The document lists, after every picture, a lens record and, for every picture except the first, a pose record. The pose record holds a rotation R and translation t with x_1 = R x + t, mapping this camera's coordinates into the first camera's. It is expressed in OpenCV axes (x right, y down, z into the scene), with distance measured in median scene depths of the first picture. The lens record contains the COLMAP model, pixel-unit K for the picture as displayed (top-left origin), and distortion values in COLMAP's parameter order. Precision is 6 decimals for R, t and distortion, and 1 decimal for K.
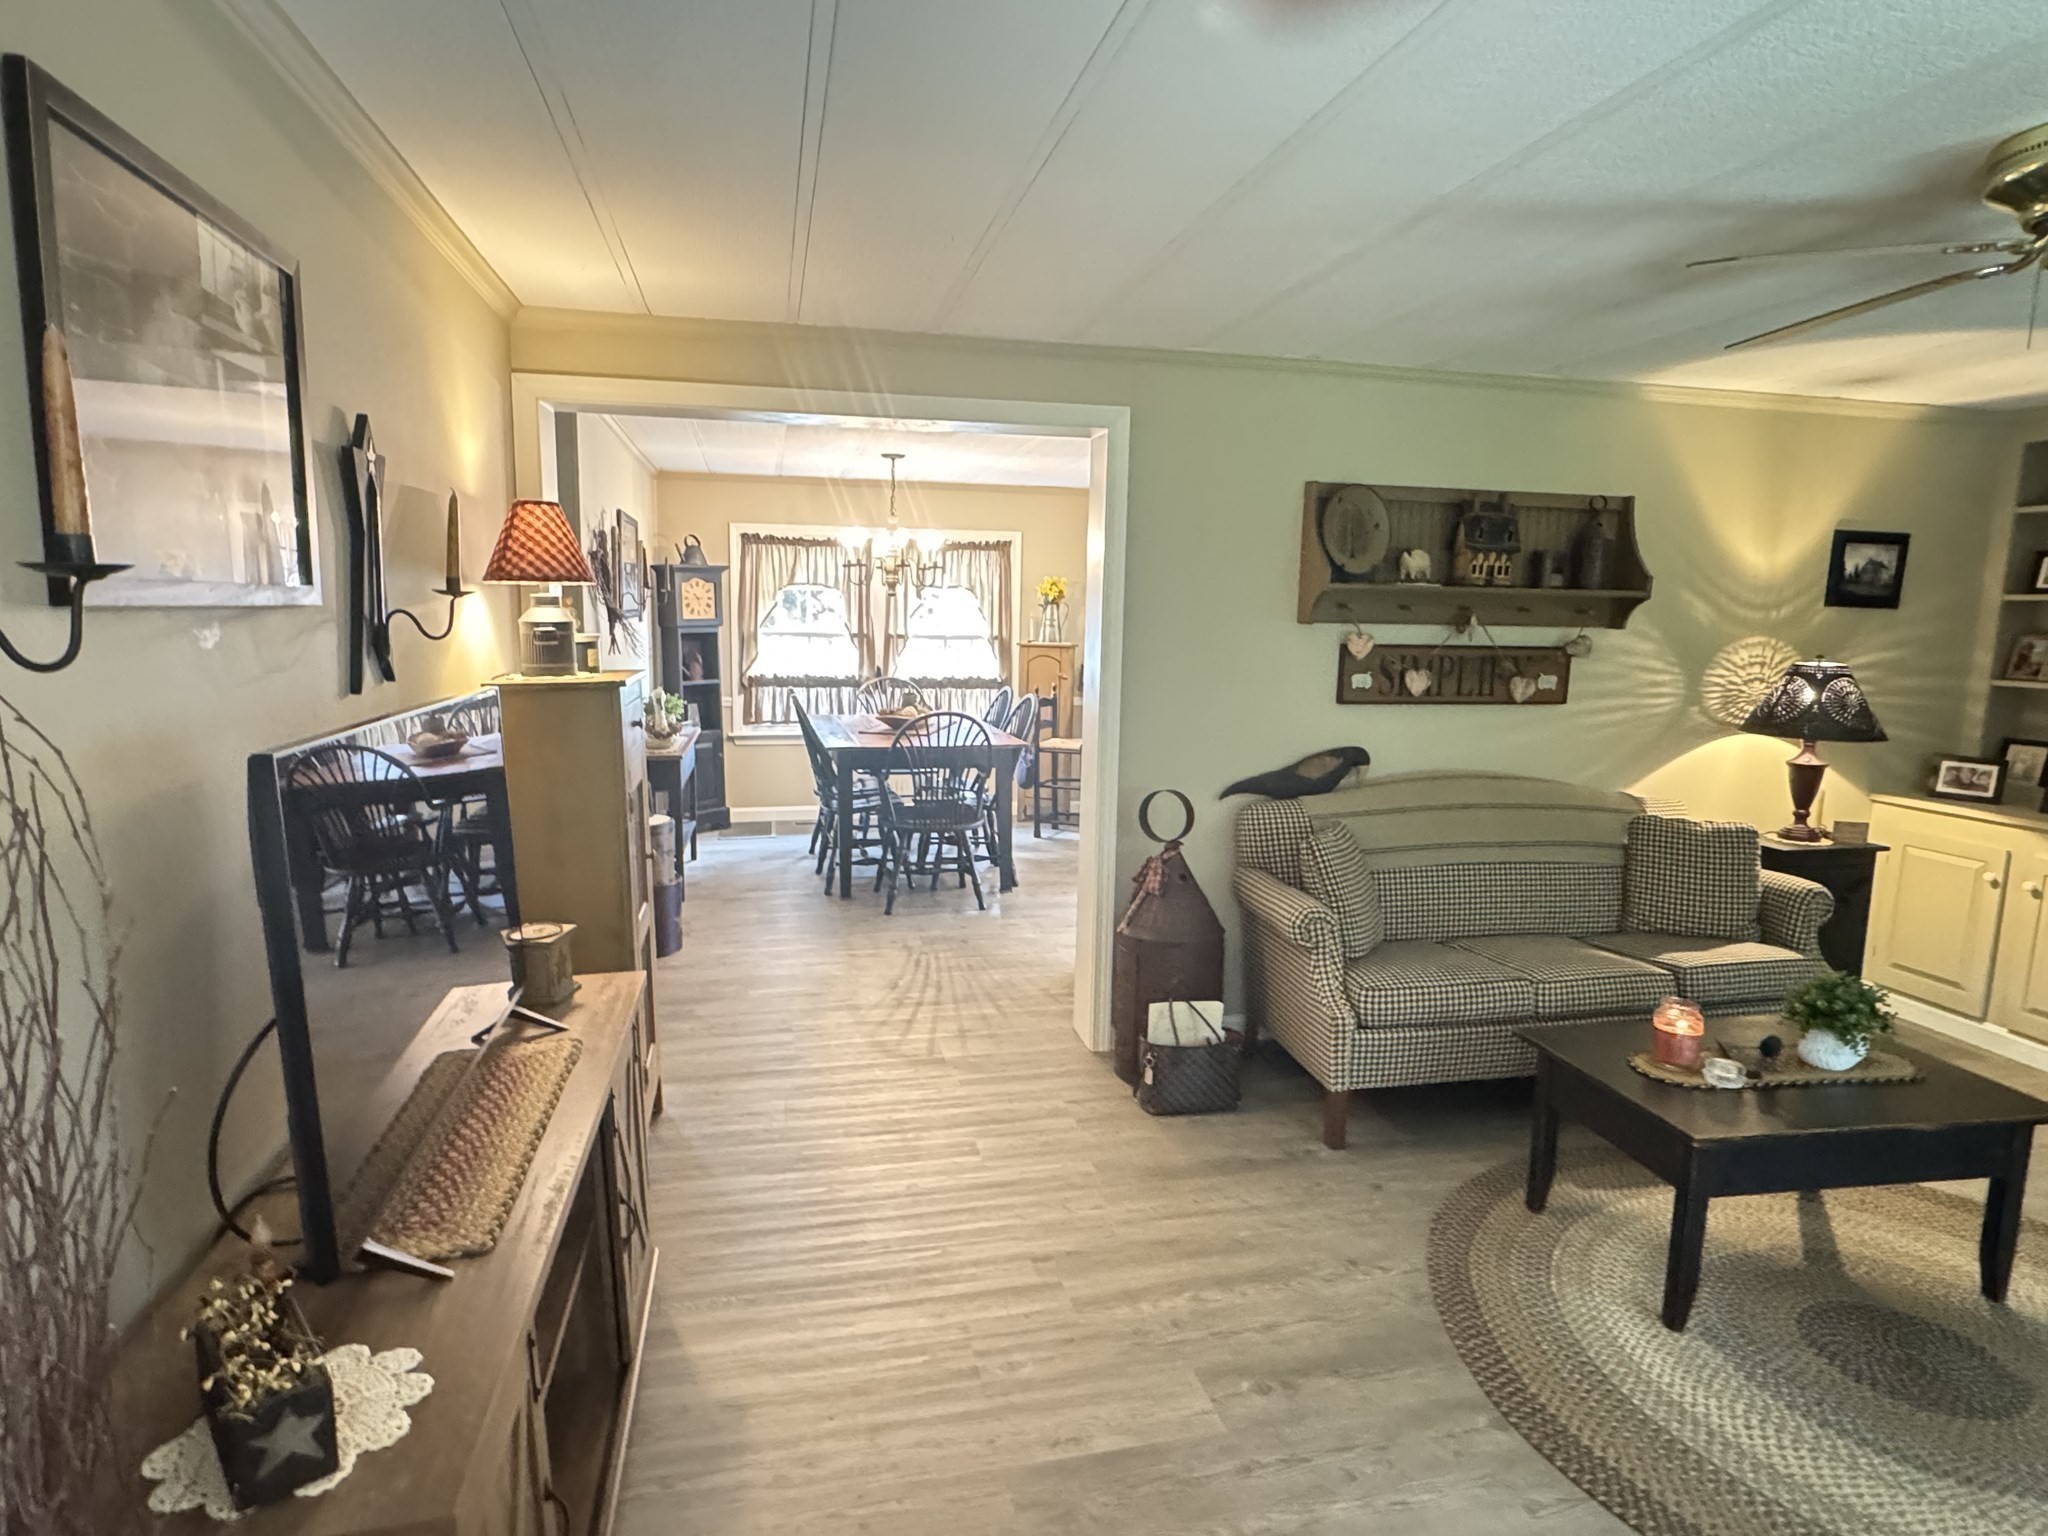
lens RADIAL K [[1137.6, 0, 1024.0], [0, 1137.6, 766.7], [0, 0, 1]] dist [0.001483, -0.000486]
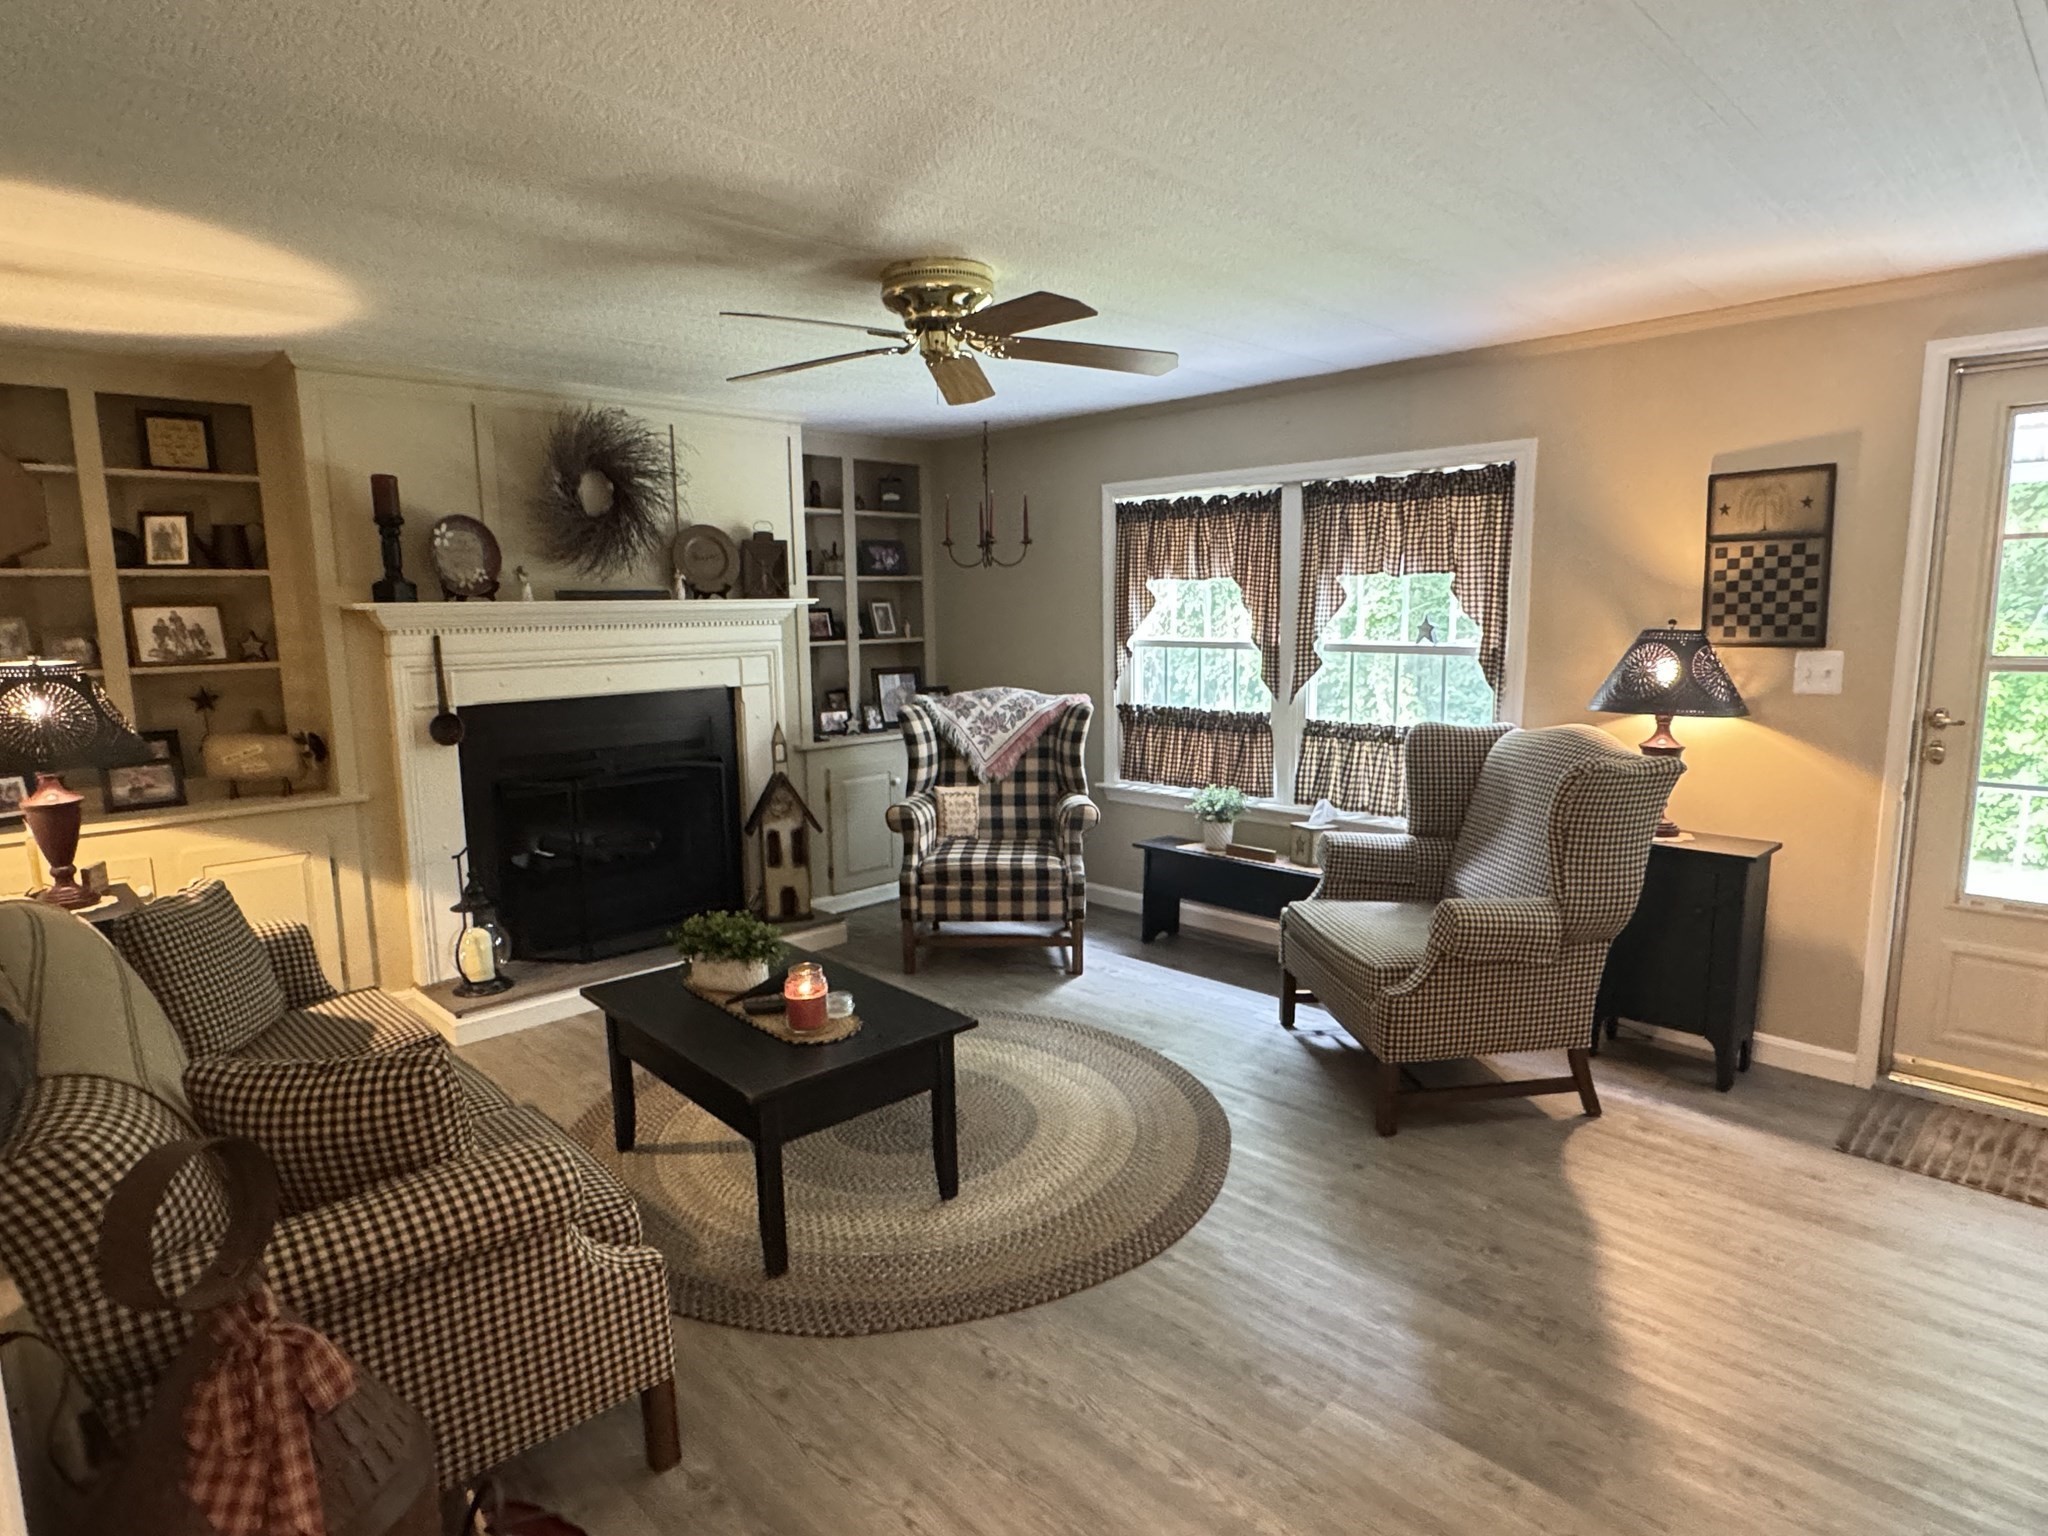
lens RADIAL K [[1140.1, 0, 1024.0], [0, 1140.1, 768.0], [0, 0, 1]] dist [0.000871, 0.000530]
pose [[-0.524582, -0.130955, 0.841228, -0.369025], [0.123908, 0.965834, 0.227620, -0.176237], [-0.842295, 0.223641, -0.490433, 1.326106]]
